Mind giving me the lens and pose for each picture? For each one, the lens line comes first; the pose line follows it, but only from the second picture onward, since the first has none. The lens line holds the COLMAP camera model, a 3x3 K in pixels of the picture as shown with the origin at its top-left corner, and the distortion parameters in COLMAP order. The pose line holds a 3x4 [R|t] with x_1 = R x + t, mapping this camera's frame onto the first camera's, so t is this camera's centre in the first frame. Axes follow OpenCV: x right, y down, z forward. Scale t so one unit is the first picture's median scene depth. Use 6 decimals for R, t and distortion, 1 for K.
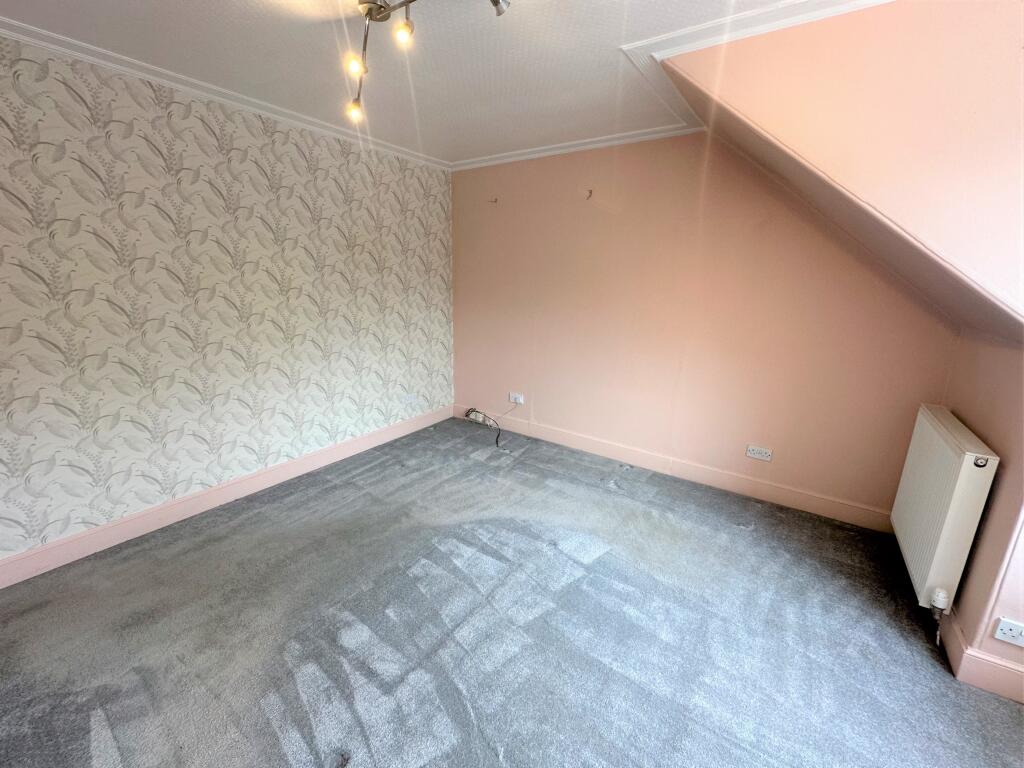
lens RADIAL K [[411.2, 0, 501.1], [0, 411.2, 382.9], [0, 0, 1]] dist [0.001387, 0.000515]
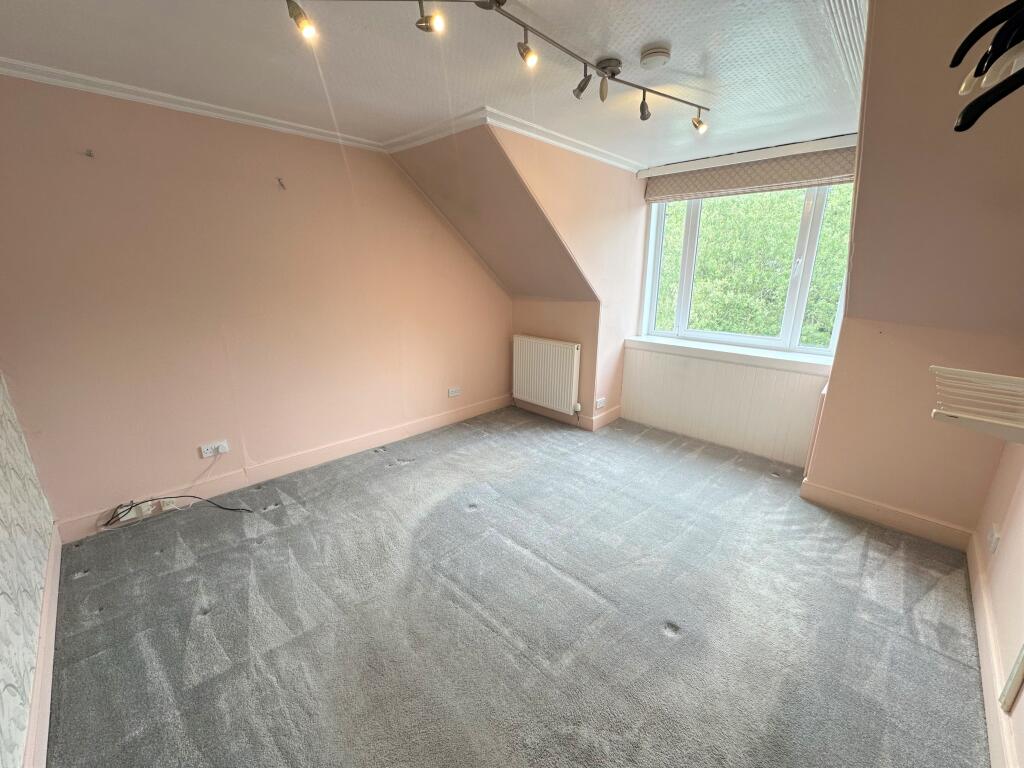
lens RADIAL K [[411.2, 0, 503.3], [0, 411.2, 377.5], [0, 0, 1]] dist [0.001387, 0.000515]
pose [[0.208259, -0.271880, 0.939526, -0.582543], [0.254668, 0.942528, 0.216298, -0.123535], [-0.944337, 0.194221, 0.265529, 0.367107]]
